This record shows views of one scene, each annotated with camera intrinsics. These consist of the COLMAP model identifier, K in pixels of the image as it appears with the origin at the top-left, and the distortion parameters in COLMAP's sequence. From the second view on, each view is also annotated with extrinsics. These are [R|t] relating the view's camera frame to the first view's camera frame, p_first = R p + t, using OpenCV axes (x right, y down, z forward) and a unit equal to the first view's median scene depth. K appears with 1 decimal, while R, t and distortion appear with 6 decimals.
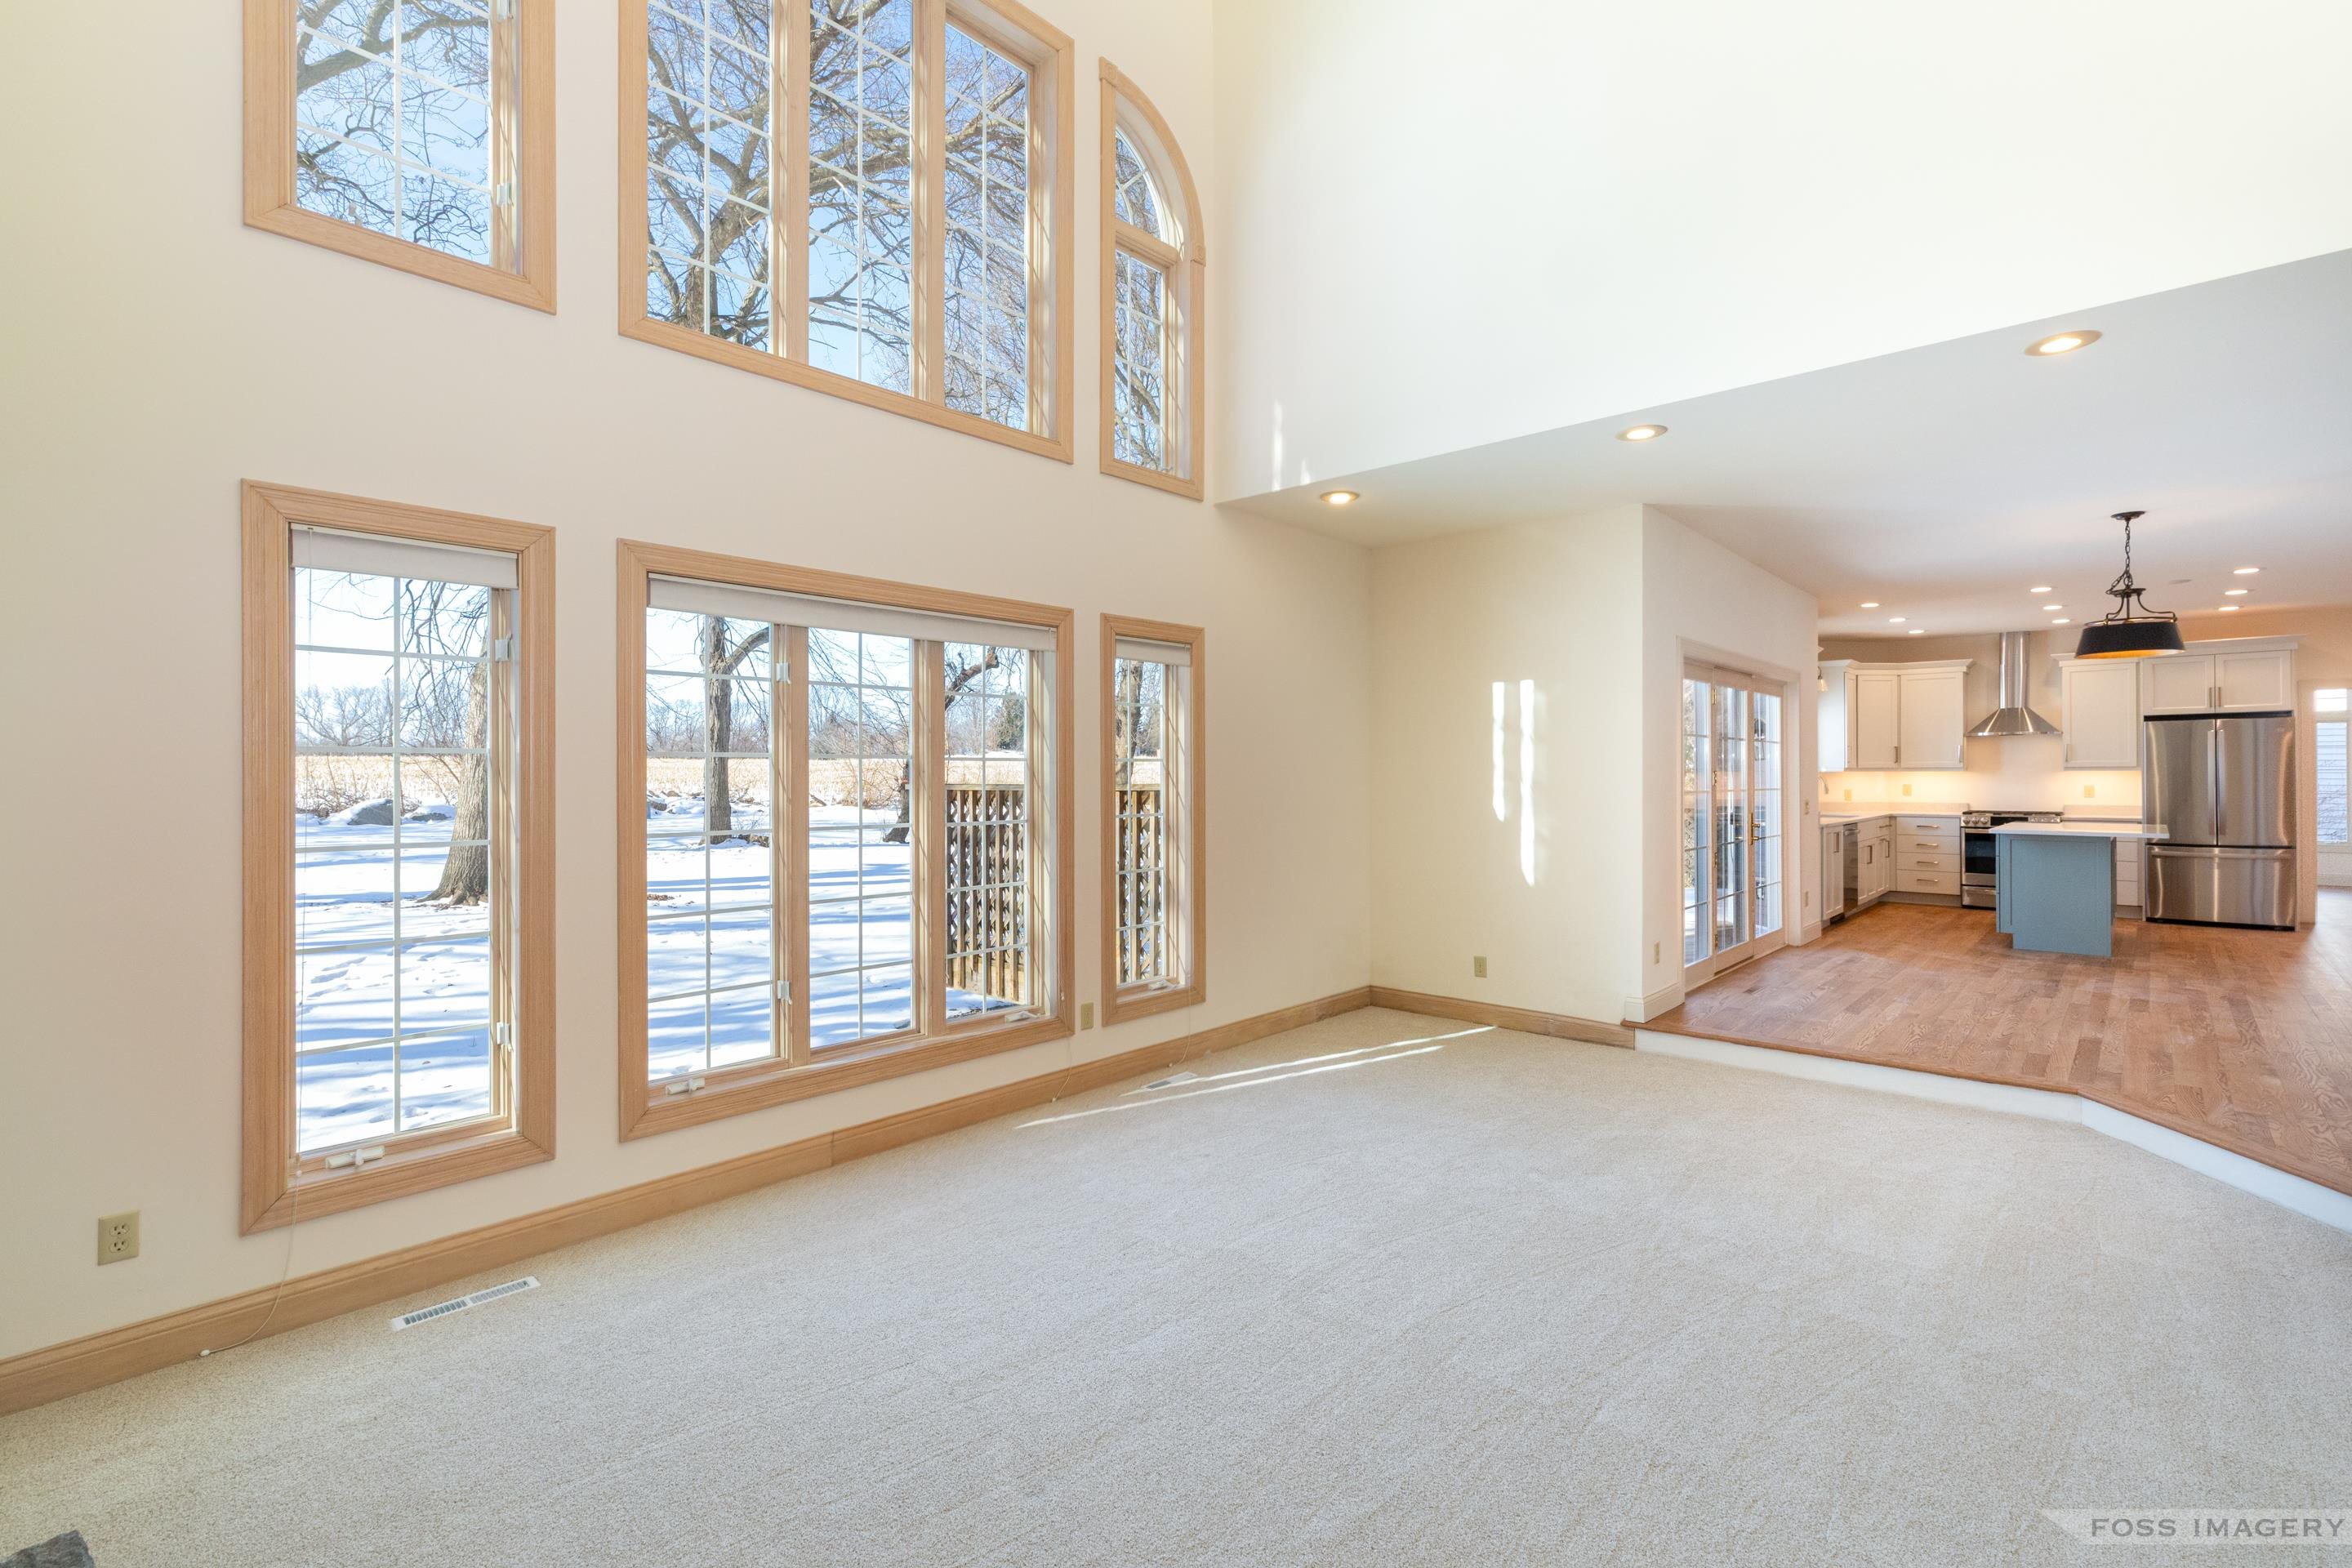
lens RADIAL K [[1067.0, 0, 1198.1], [0, 1067.0, 789.2], [0, 0, 1]] dist [0.013833, 0.000194]
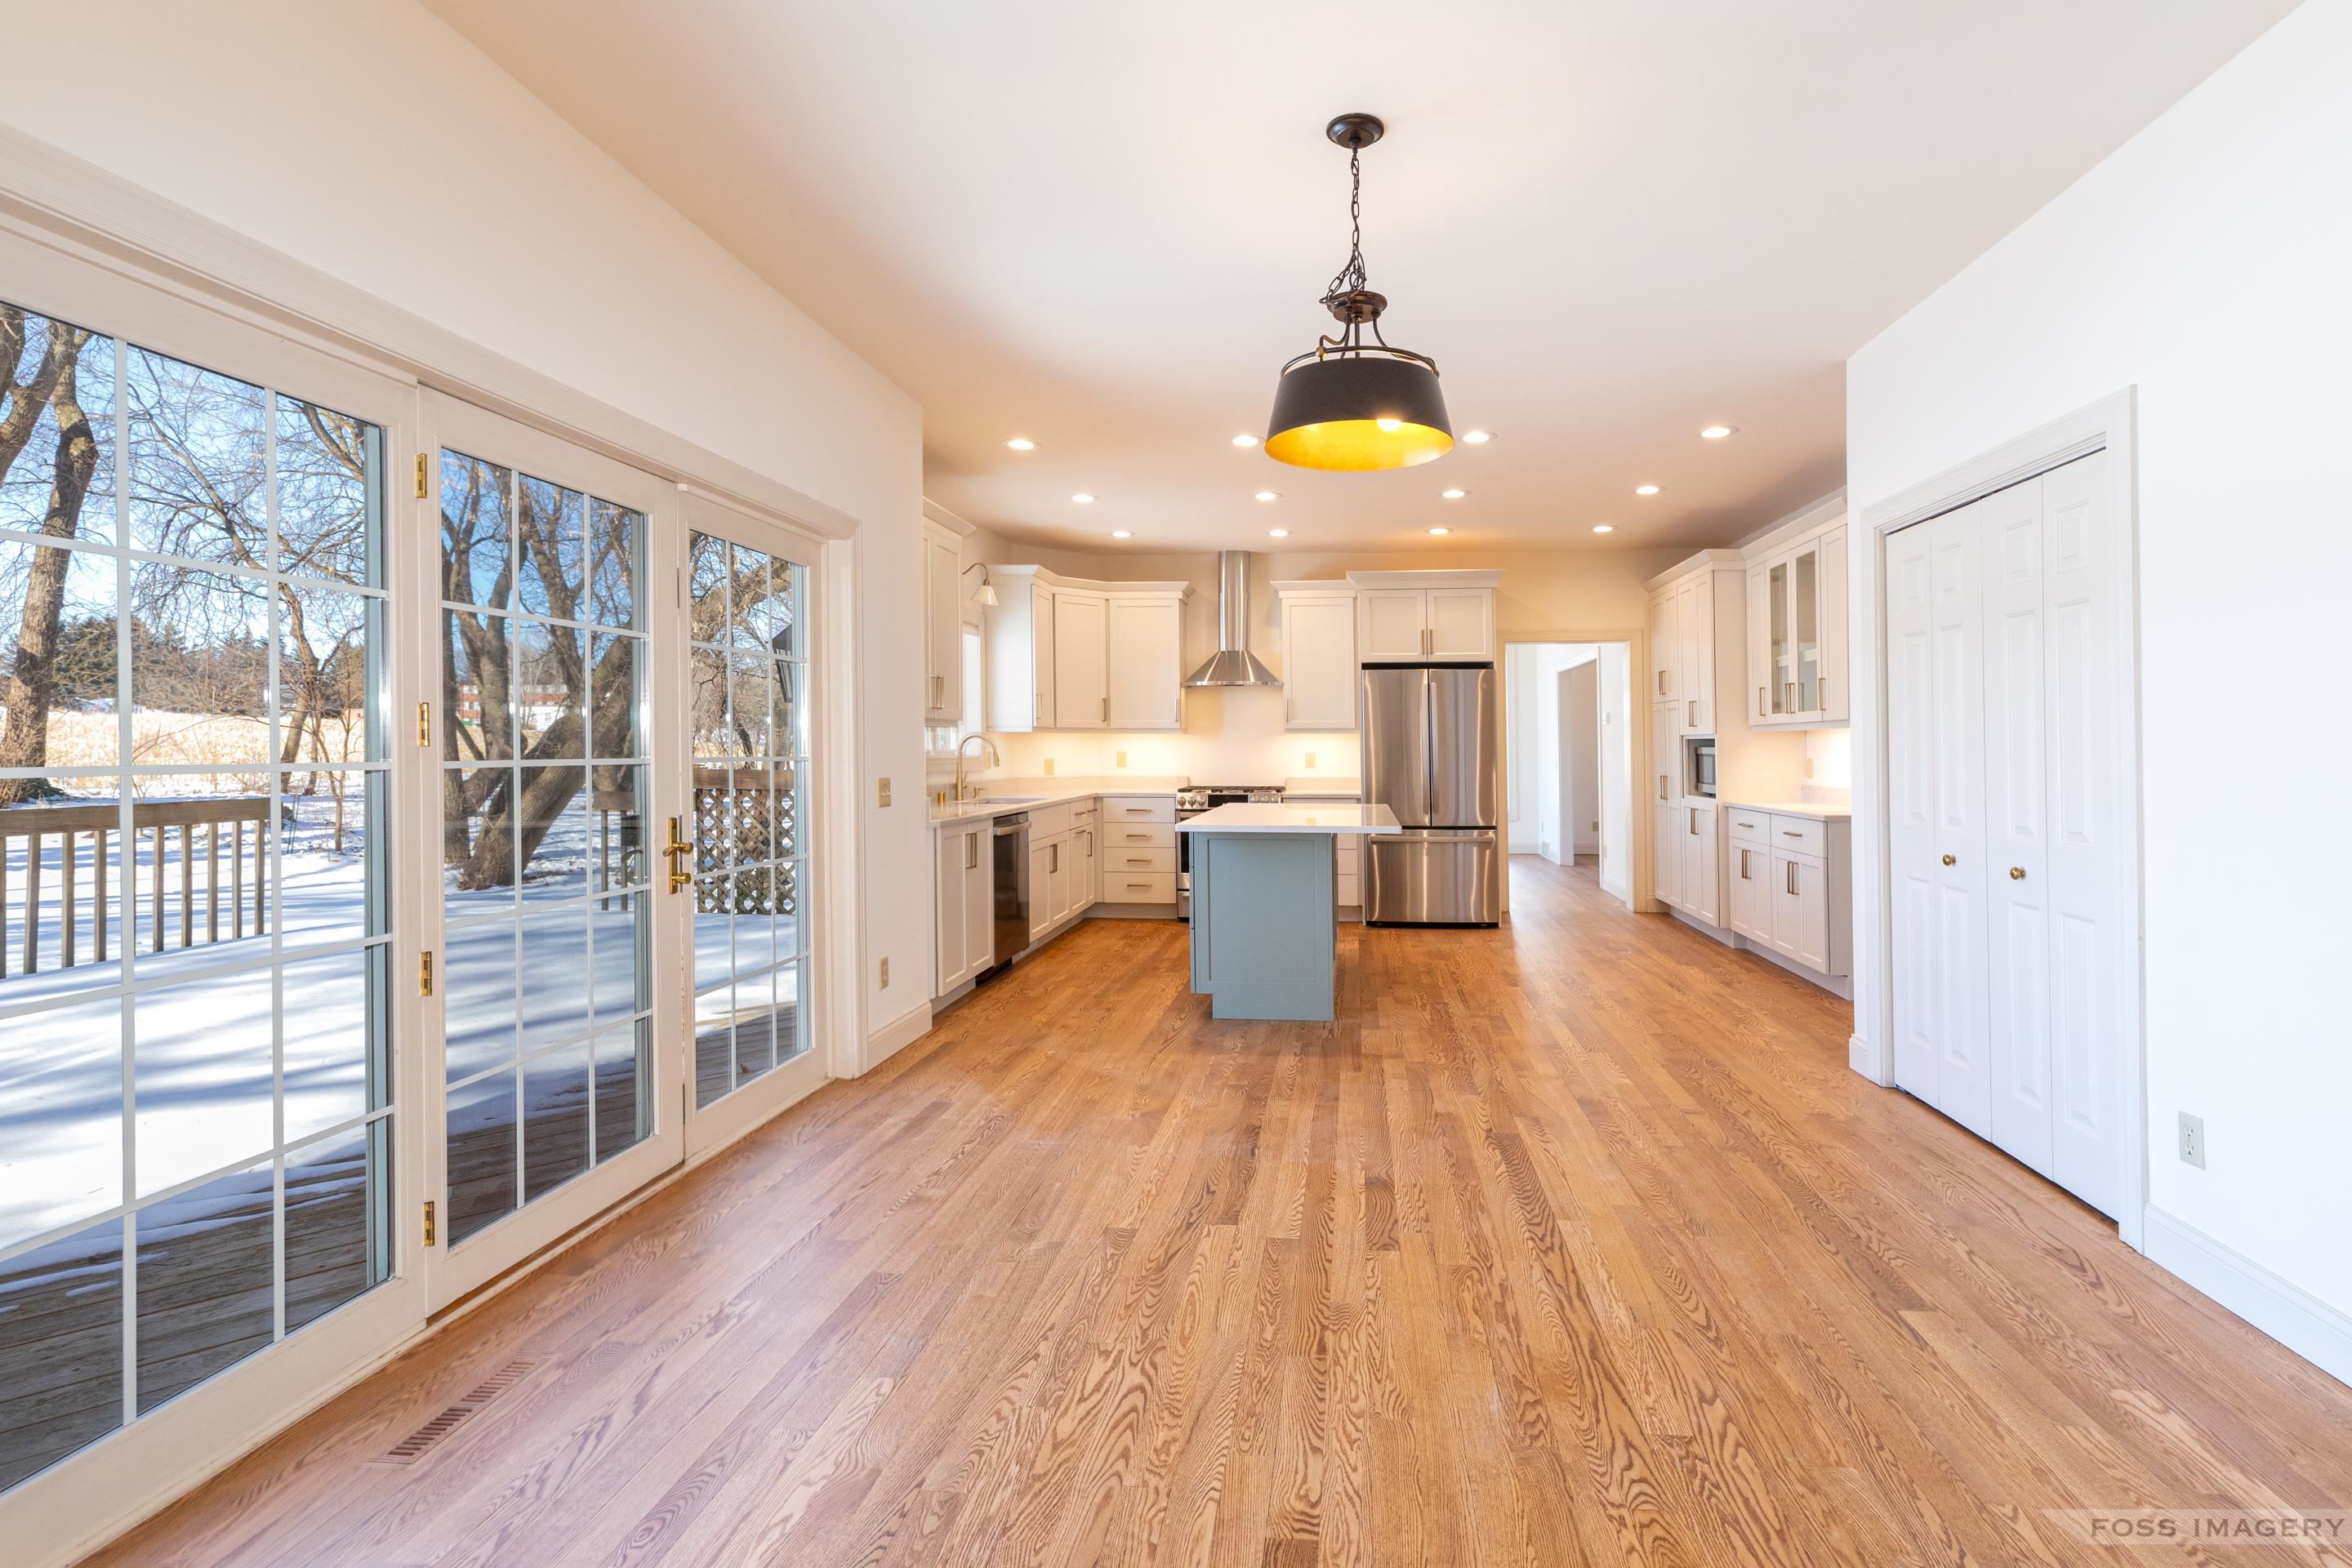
lens RADIAL K [[1069.2, 0, 1244.5], [0, 1069.2, 721.0], [0, 0, 1]] dist [-0.079179, 0.041005]
pose [[0.811802, 0.017161, 0.583681, 0.362953], [0.005374, 0.999306, -0.036855, 0.002197], [-0.583908, 0.033056, 0.811146, 0.430320]]
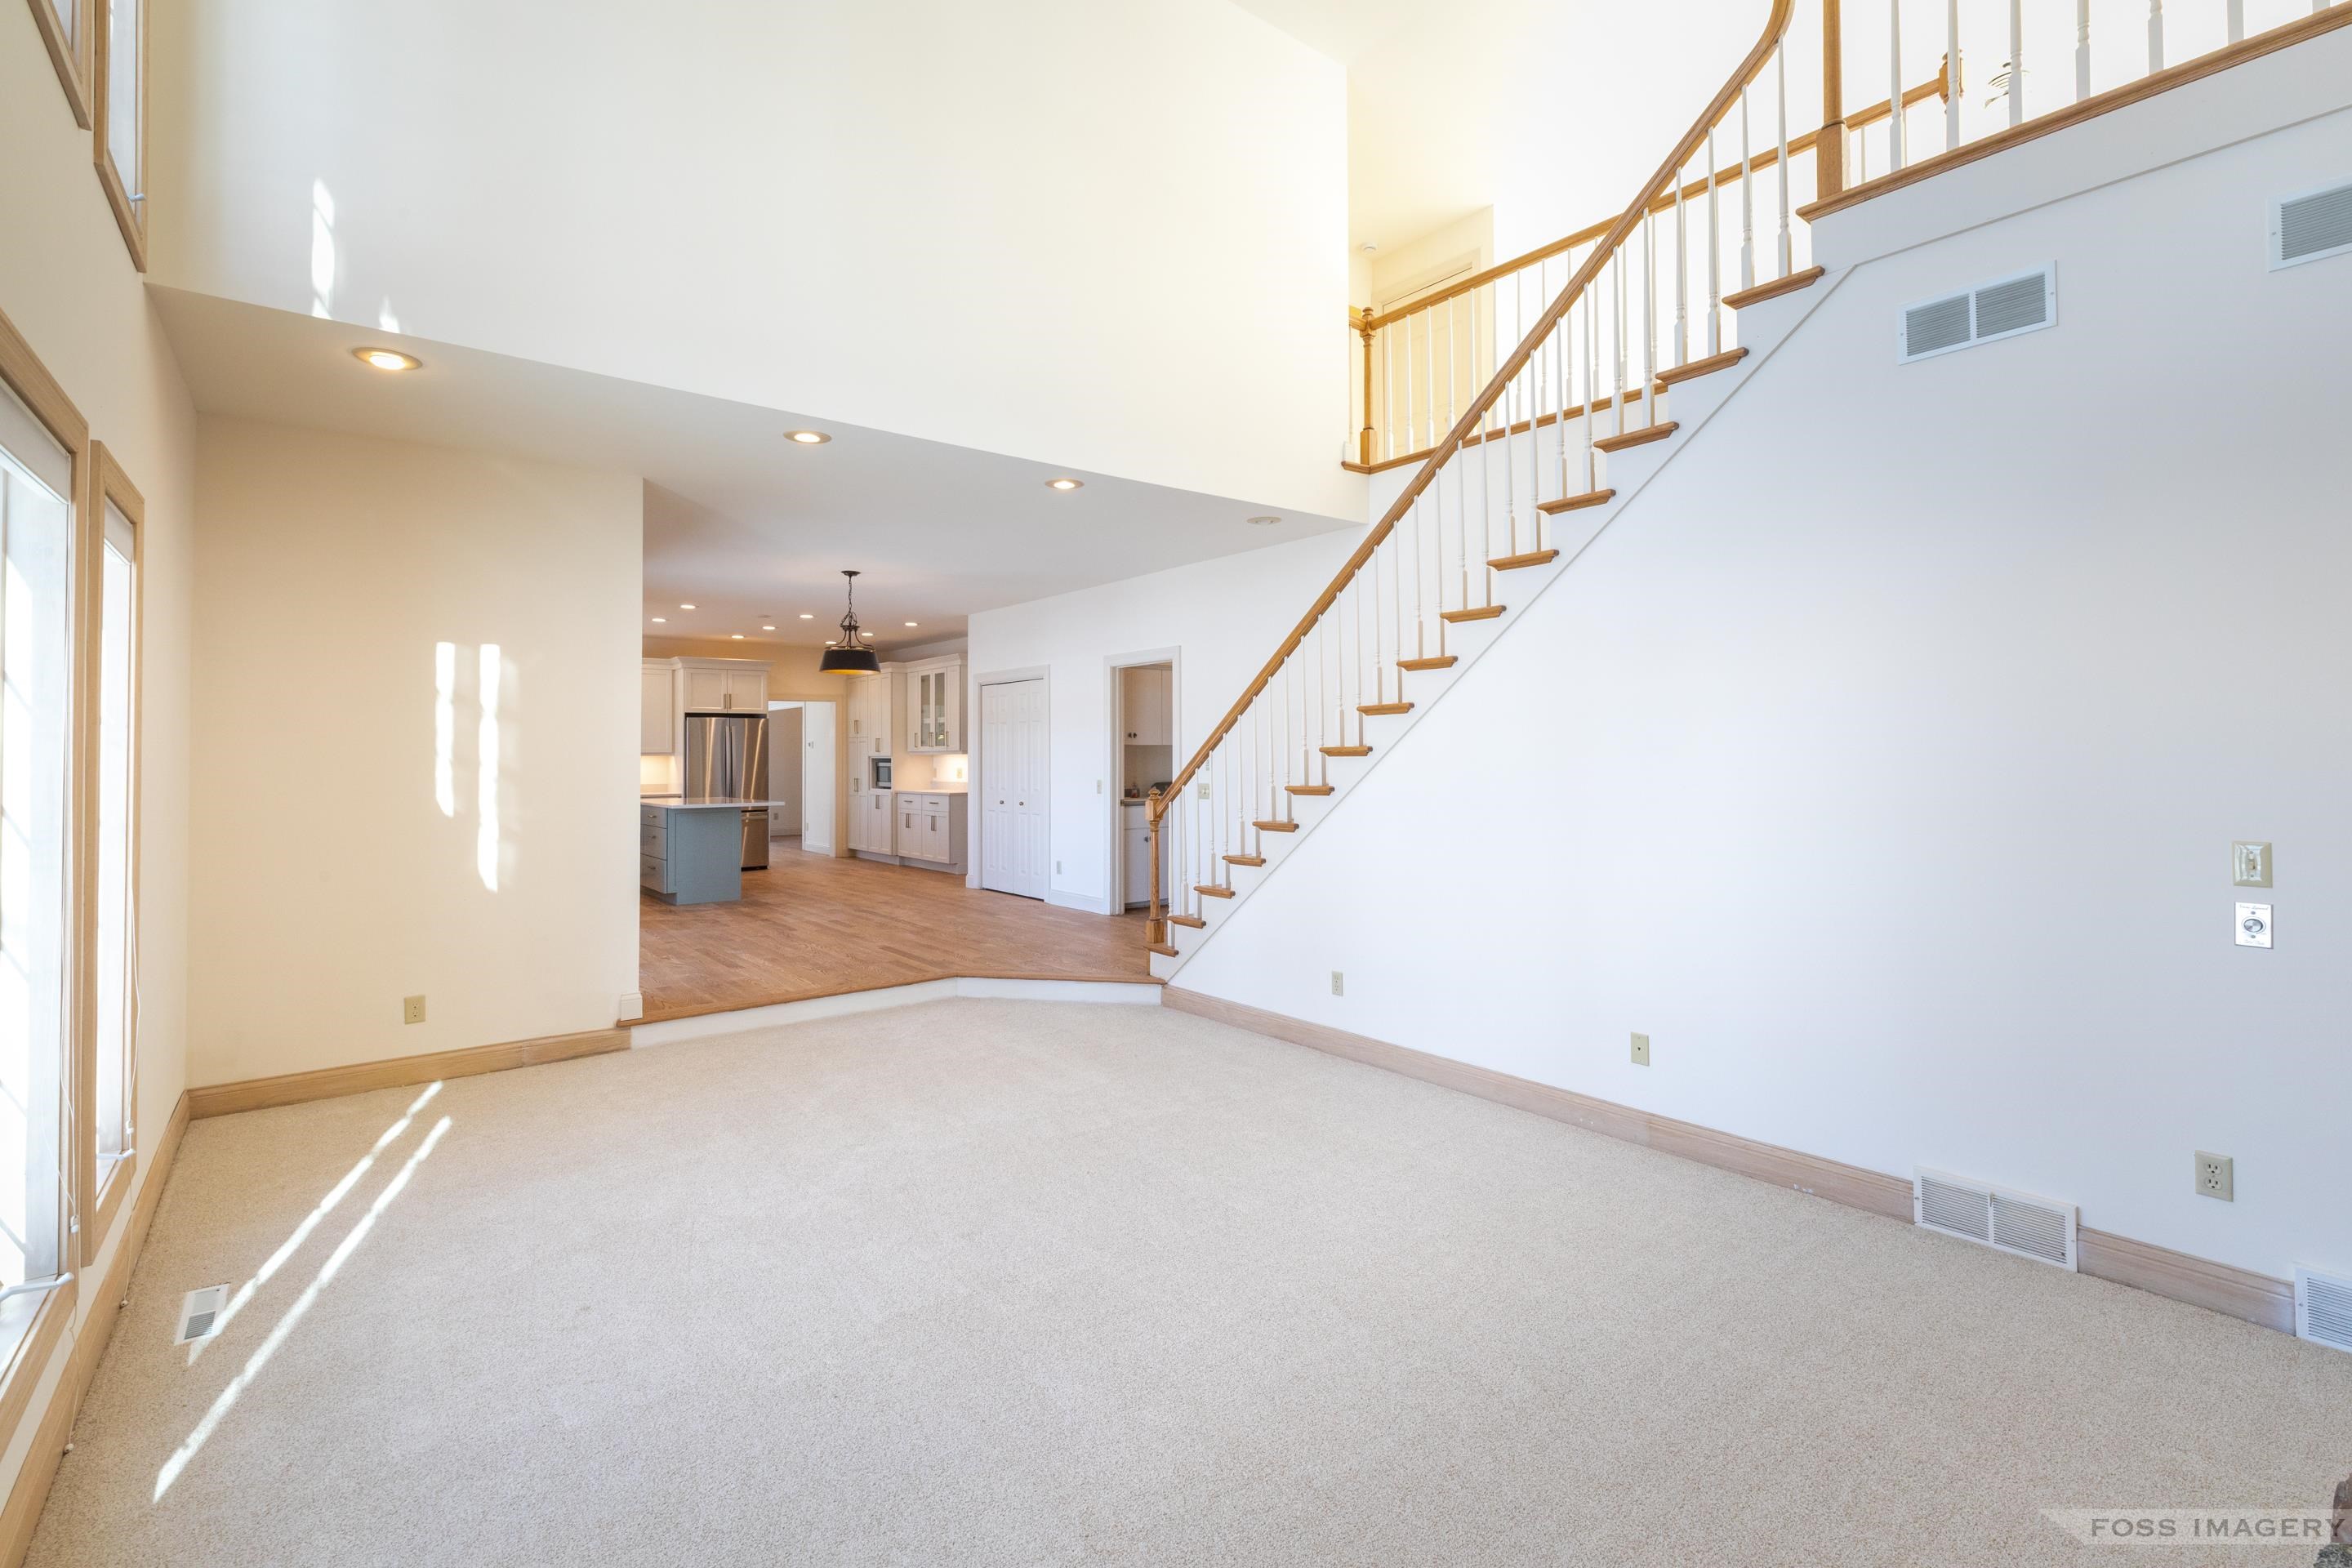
lens RADIAL K [[1068.4, 0, 1172.1], [0, 1068.4, 754.2], [0, 0, 1]] dist [0.000850, -0.000260]
pose [[0.165997, 0.001021, 0.986126, -0.276231], [0.018825, 0.999814, -0.004204, -0.002820], [-0.985947, 0.019262, 0.165947, 0.227610]]
